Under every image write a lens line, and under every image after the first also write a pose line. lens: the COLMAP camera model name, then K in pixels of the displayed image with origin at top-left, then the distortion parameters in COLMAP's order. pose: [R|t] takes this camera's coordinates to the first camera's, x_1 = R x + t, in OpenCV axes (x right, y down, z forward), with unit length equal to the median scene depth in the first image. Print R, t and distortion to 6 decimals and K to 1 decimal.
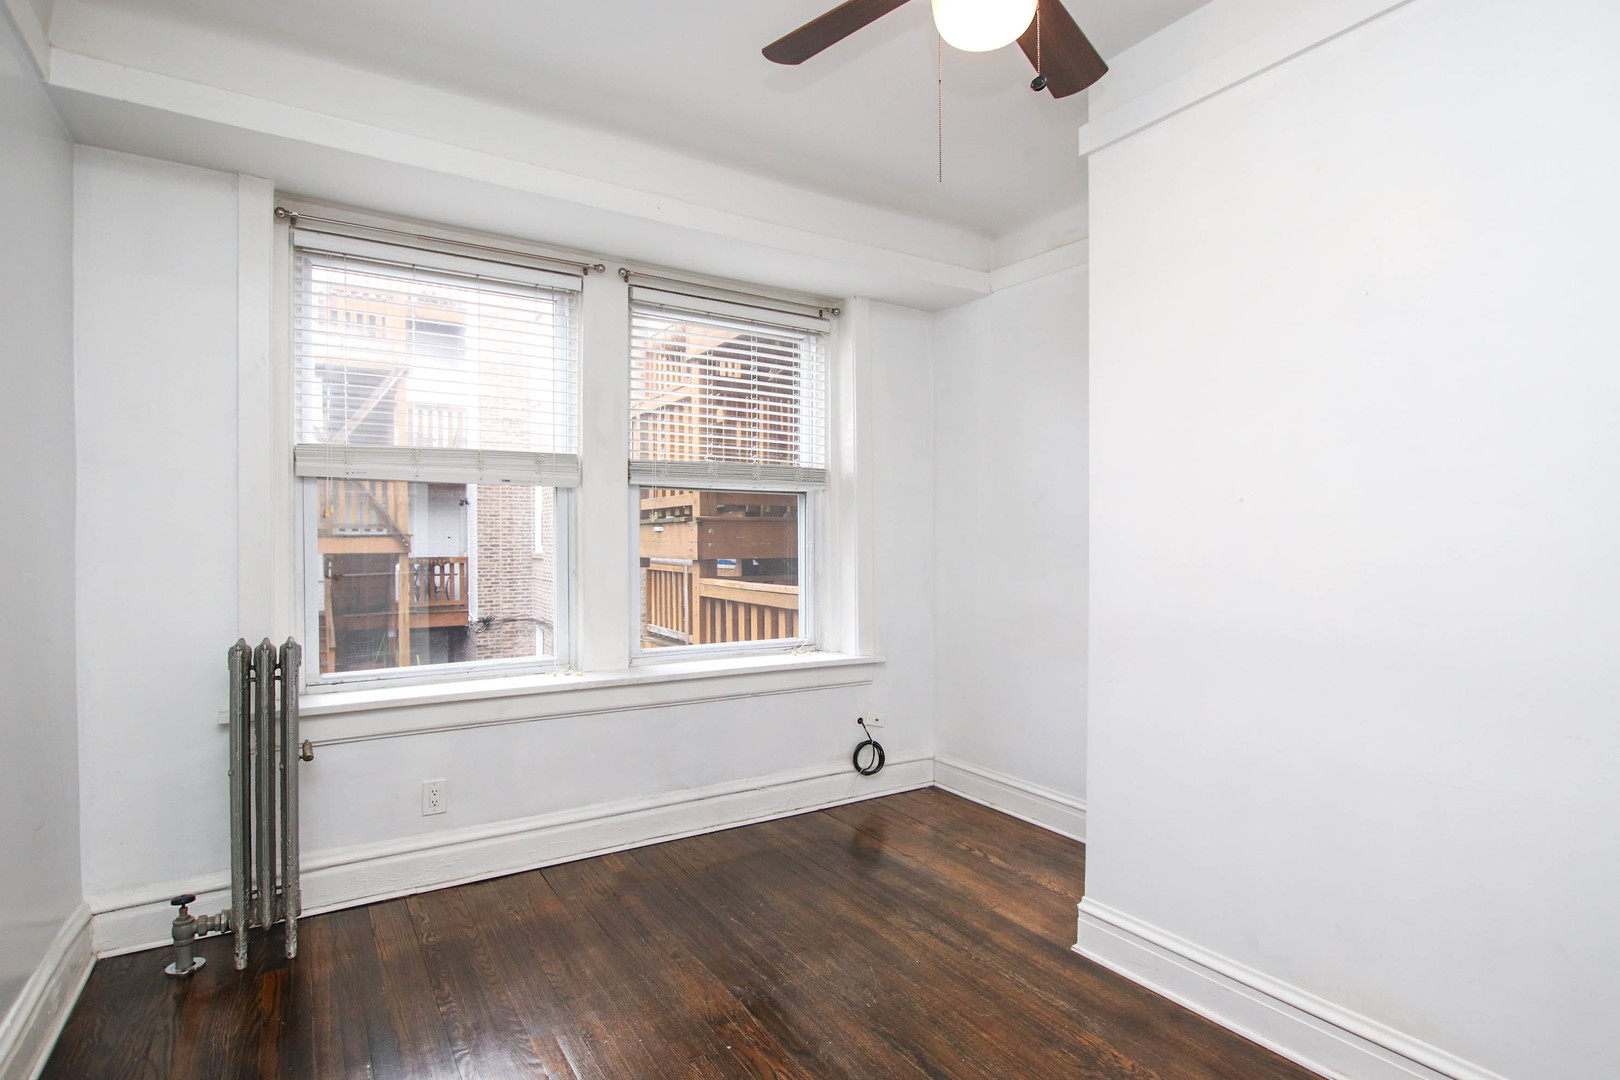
lens RADIAL K [[795.2, 0, 808.0], [0, 795.2, 551.0], [0, 0, 1]] dist [-0.017665, 0.000624]
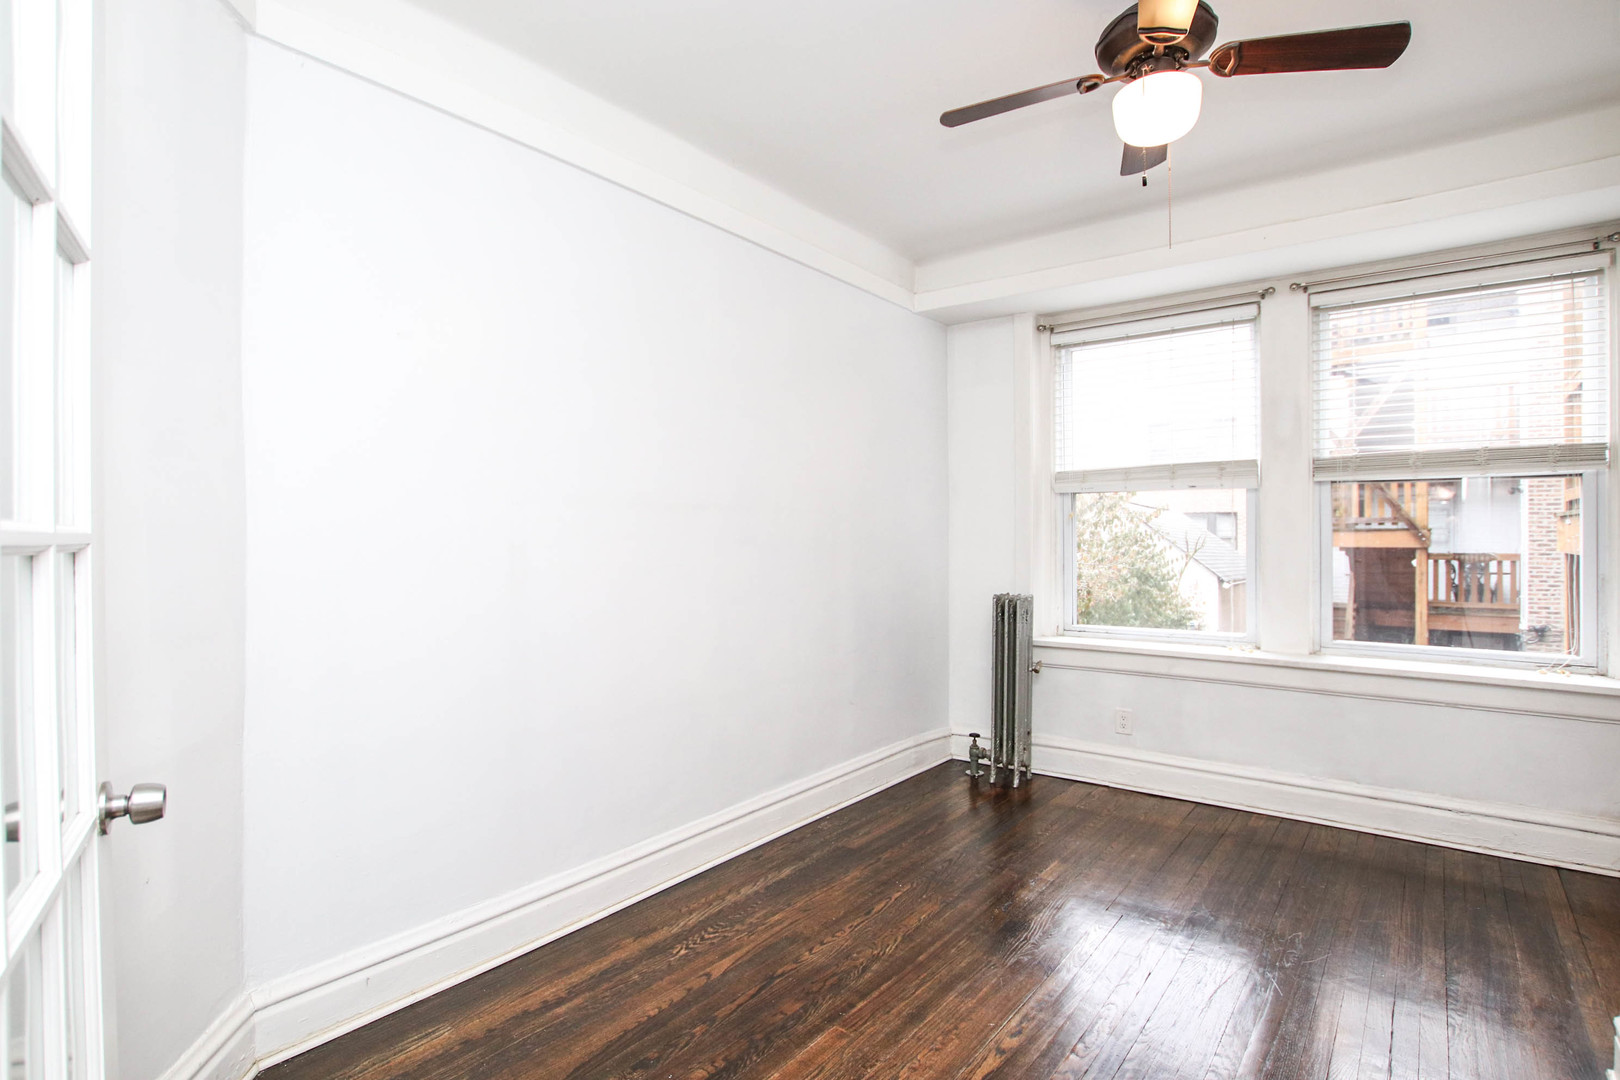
lens RADIAL K [[762.6, 0, 806.5], [0, 762.6, 547.2], [0, 0, 1]] dist [-0.028344, 0.000874]
pose [[0.353048, 0.013514, -0.935507, 0.480519], [-0.010333, 0.999891, 0.010544, -0.000221], [0.935548, 0.005944, 0.353150, 0.015261]]
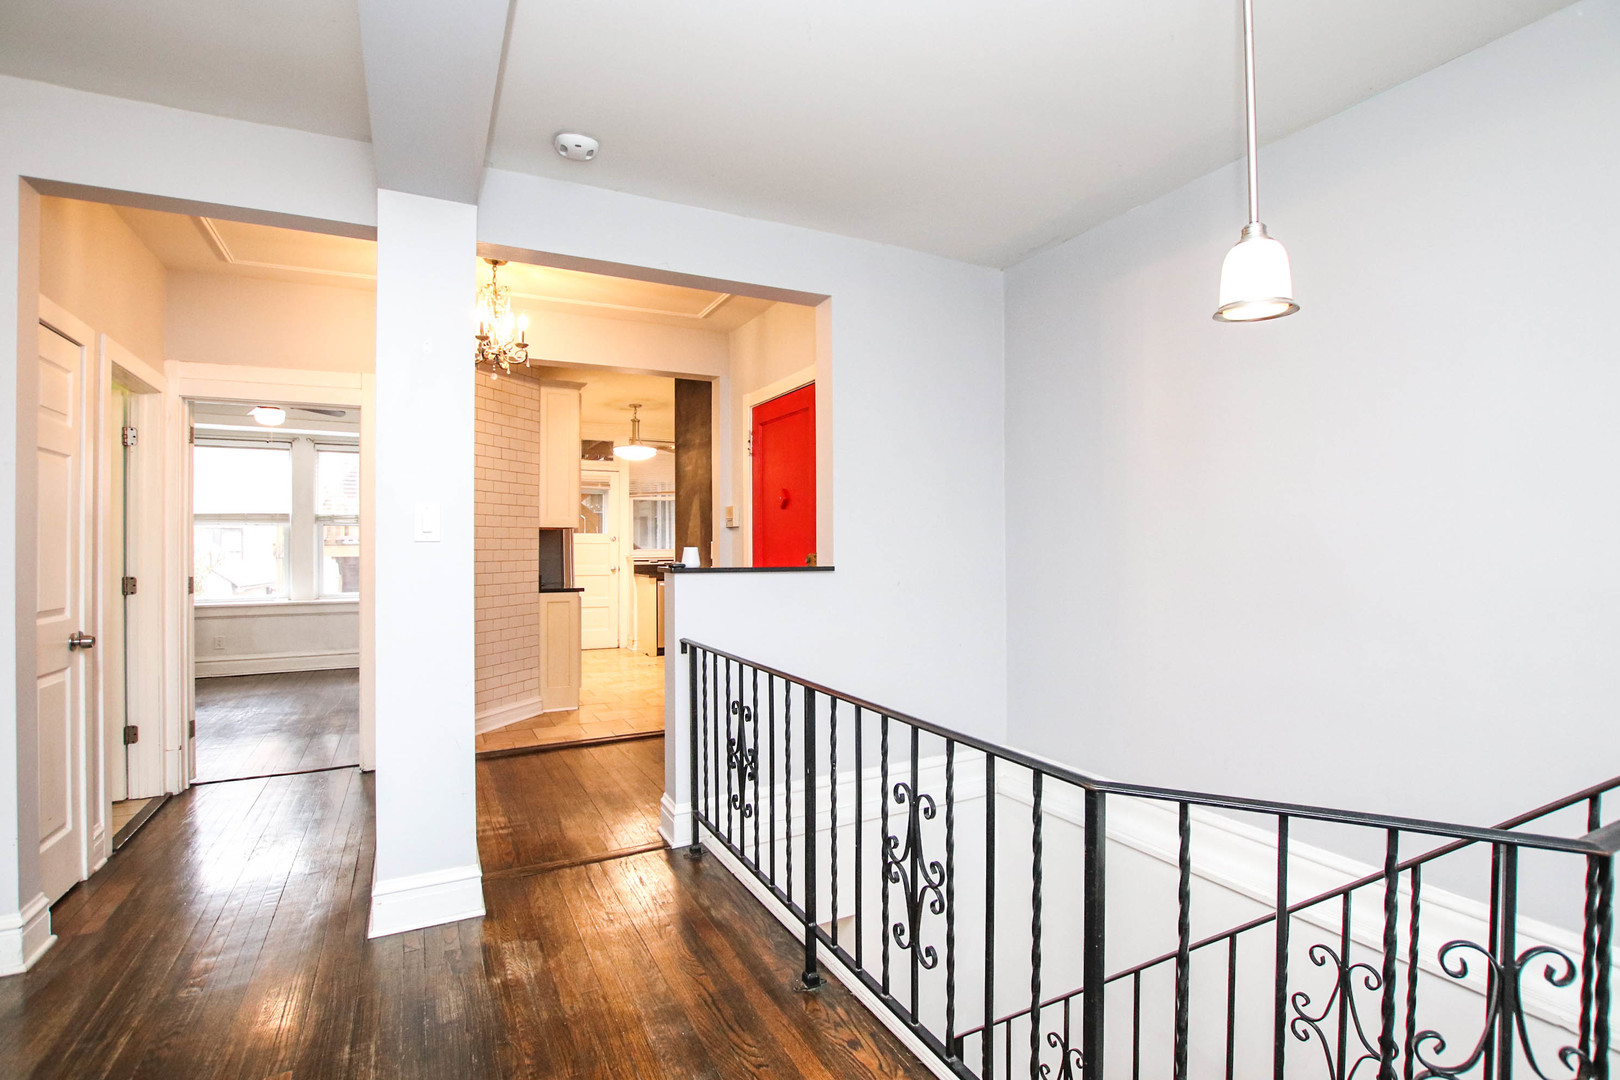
lens RADIAL K [[762.6, 0, 806.5], [0, 762.6, 547.2], [0, 0, 1]] dist [-0.028344, 0.000874]
pose [[0.999364, 0.004373, -0.035380, 1.370933], [-0.004911, 0.999873, -0.015129, 0.013221], [0.035310, 0.015293, 0.999259, -1.260140]]
